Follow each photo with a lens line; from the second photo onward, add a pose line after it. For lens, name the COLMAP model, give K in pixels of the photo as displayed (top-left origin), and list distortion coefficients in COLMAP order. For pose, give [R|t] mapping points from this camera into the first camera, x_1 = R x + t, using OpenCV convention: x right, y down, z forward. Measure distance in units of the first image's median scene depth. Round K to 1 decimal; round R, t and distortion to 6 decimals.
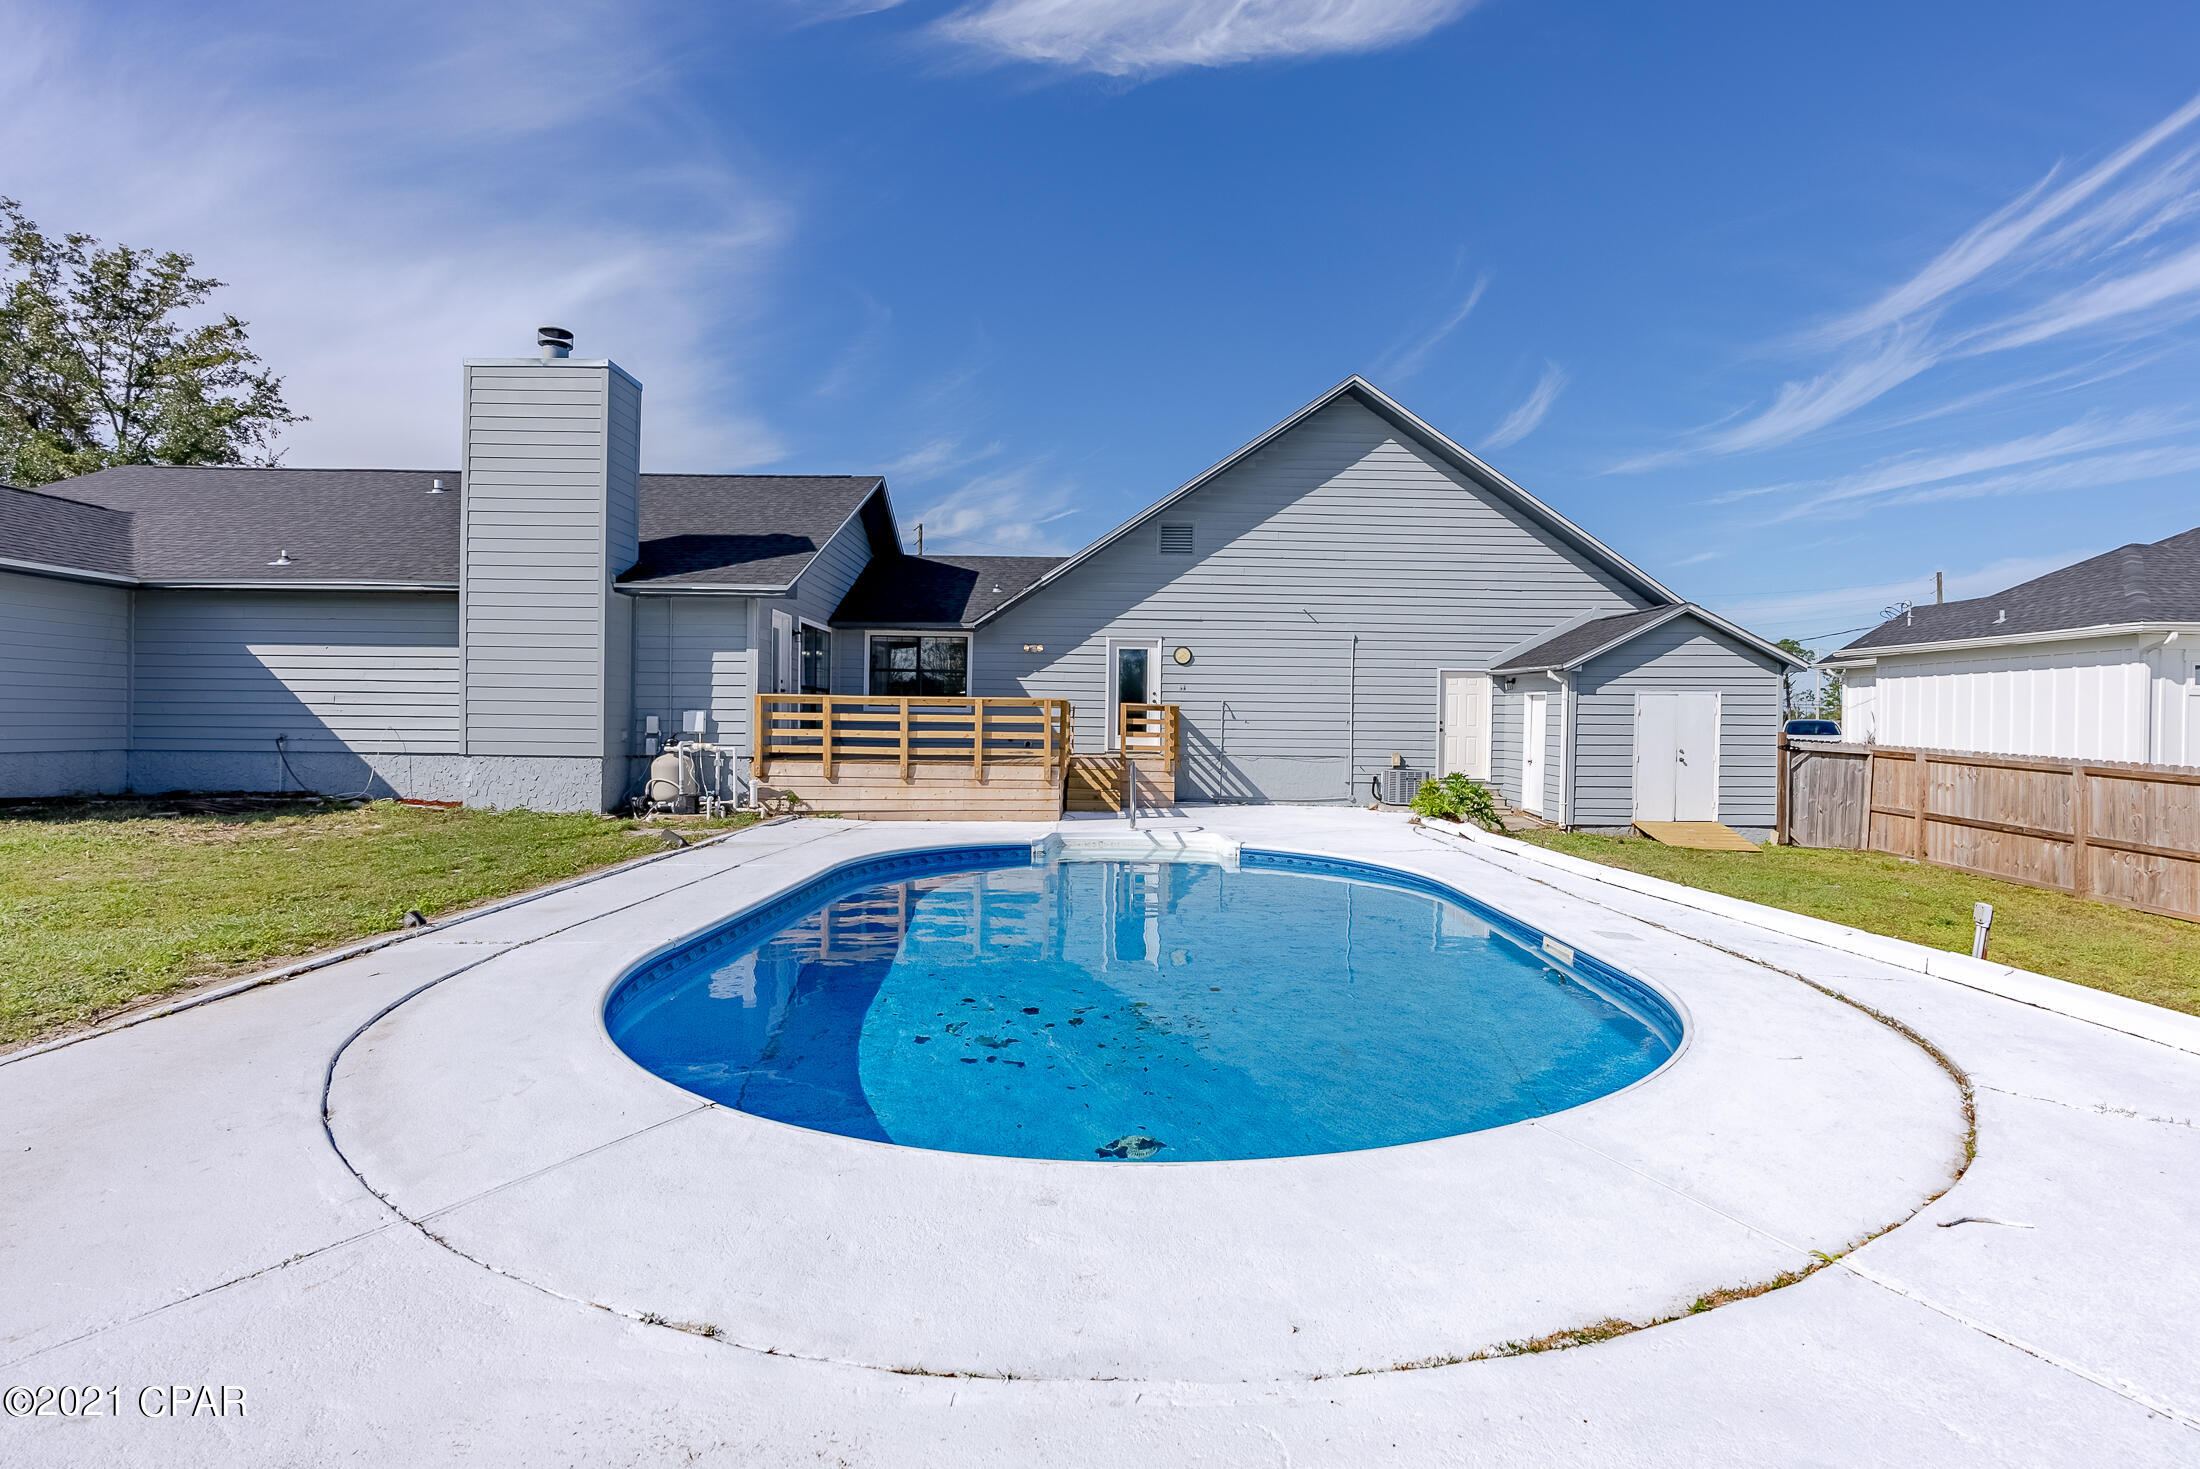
lens RADIAL K [[997.5, 0, 1117.8], [0, 997.5, 703.8], [0, 0, 1]] dist [-0.004695, 0.001025]
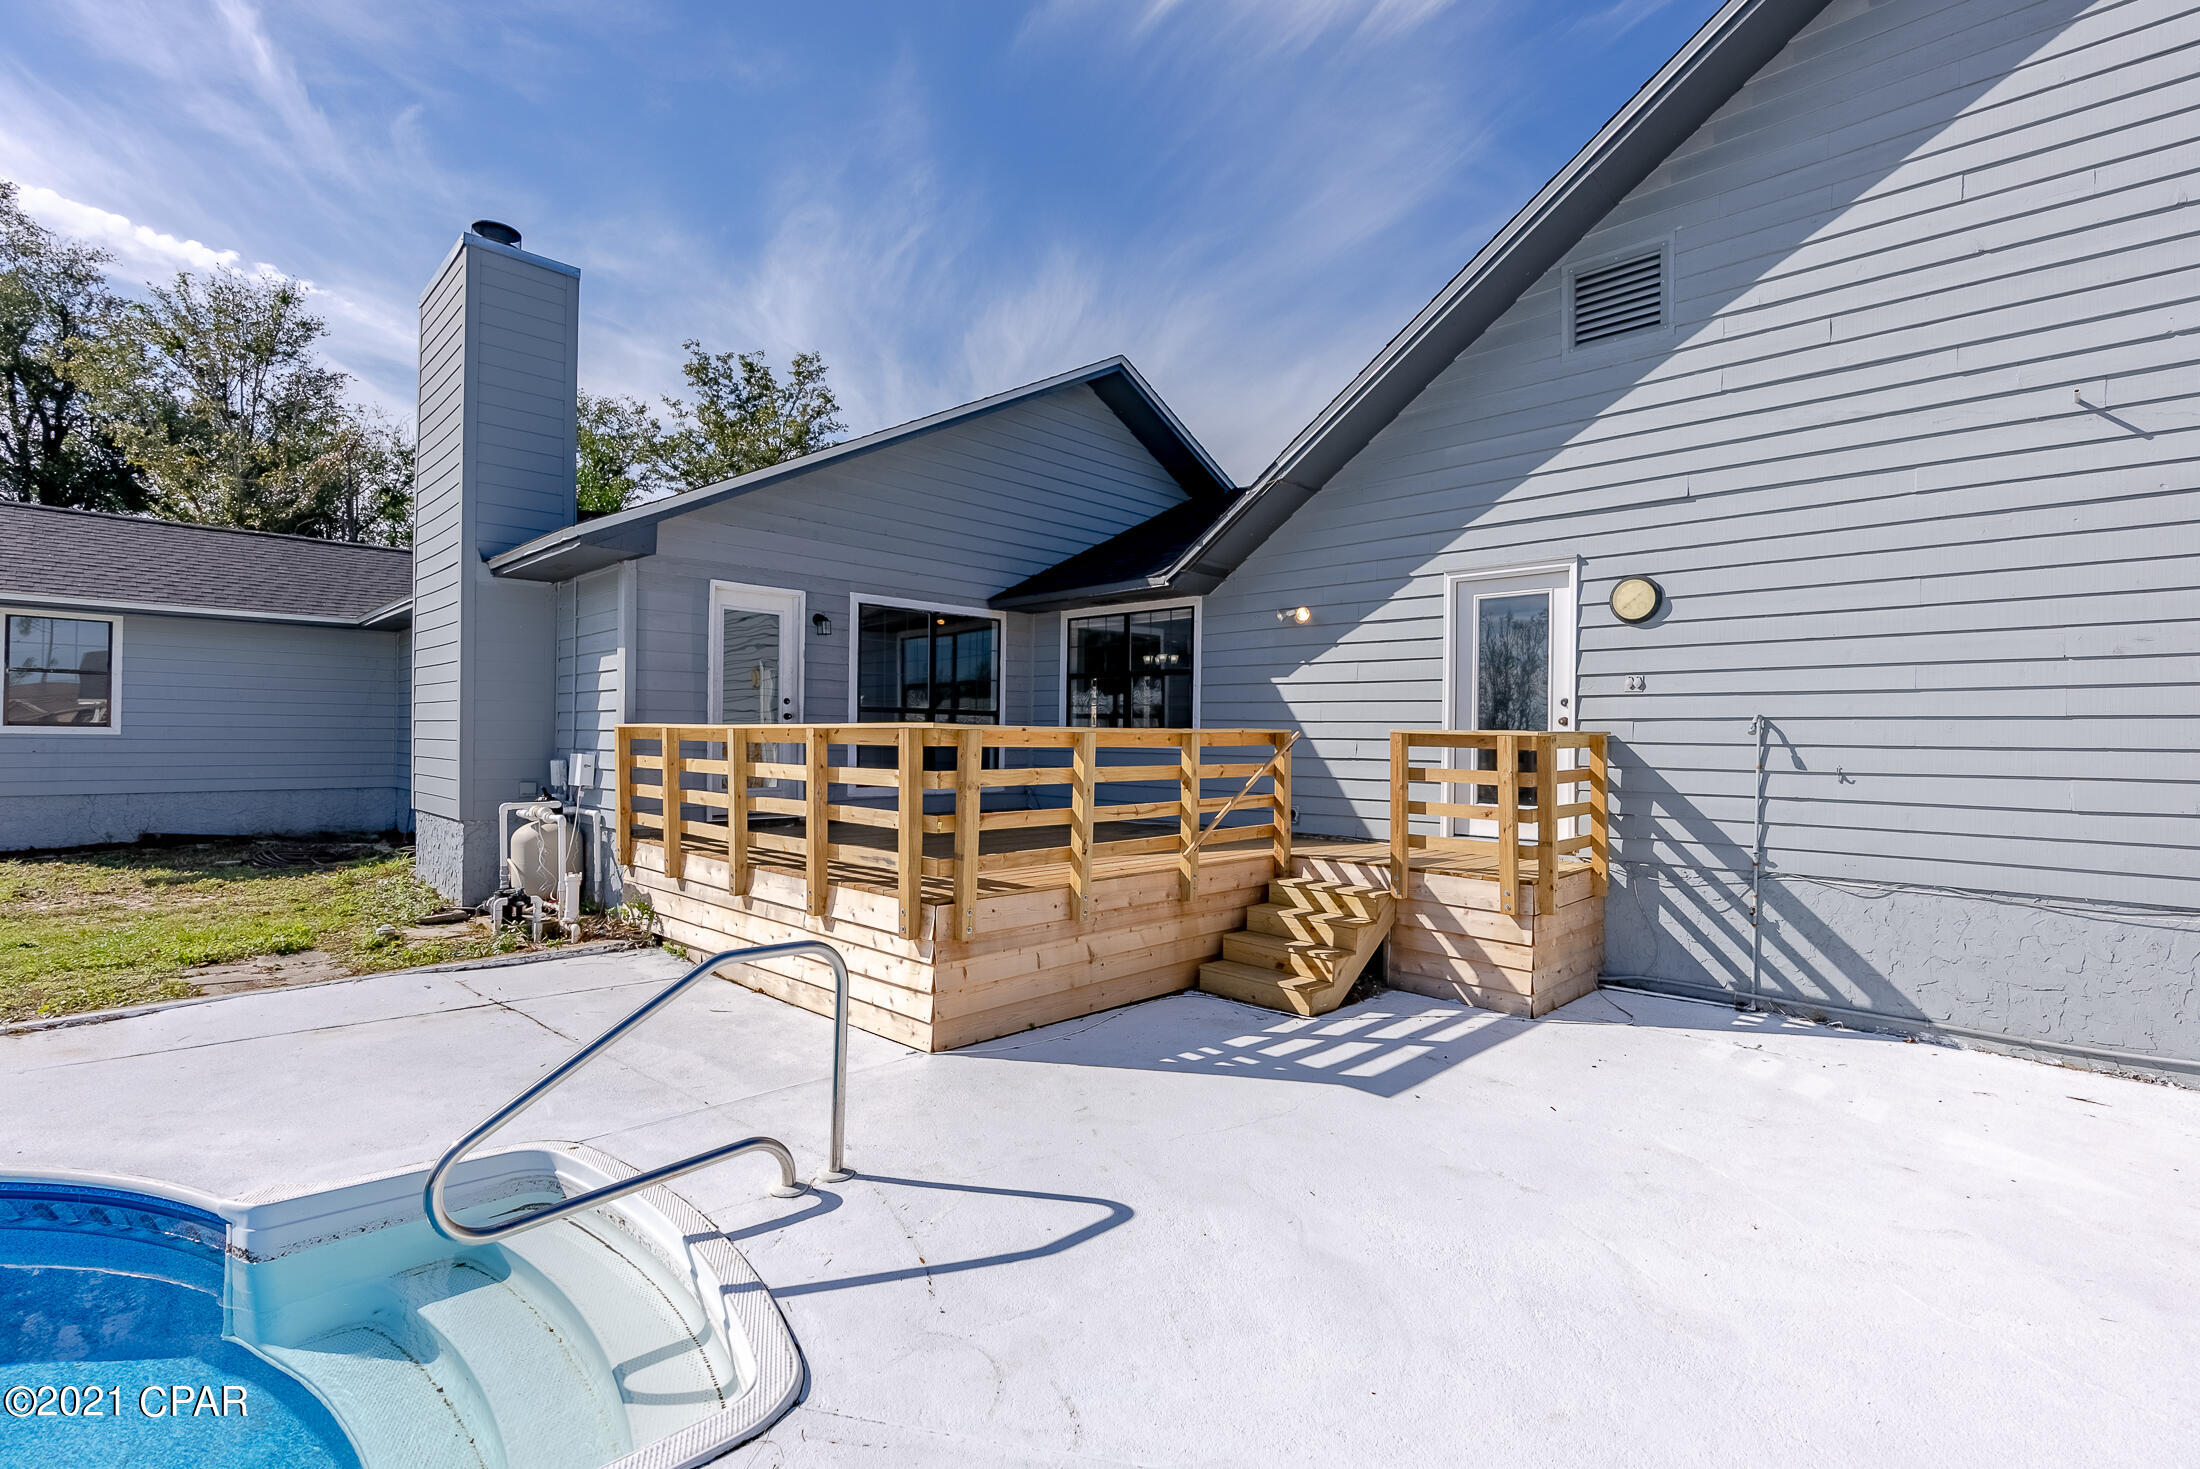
lens RADIAL K [[997.5, 0, 1116.2], [0, 997.5, 724.0], [0, 0, 1]] dist [-0.004695, 0.001025]
pose [[0.701018, -0.015346, -0.712978, 0.201563], [0.013526, 0.999875, -0.008222, -0.000914], [0.713015, -0.003880, 0.701138, 0.612001]]
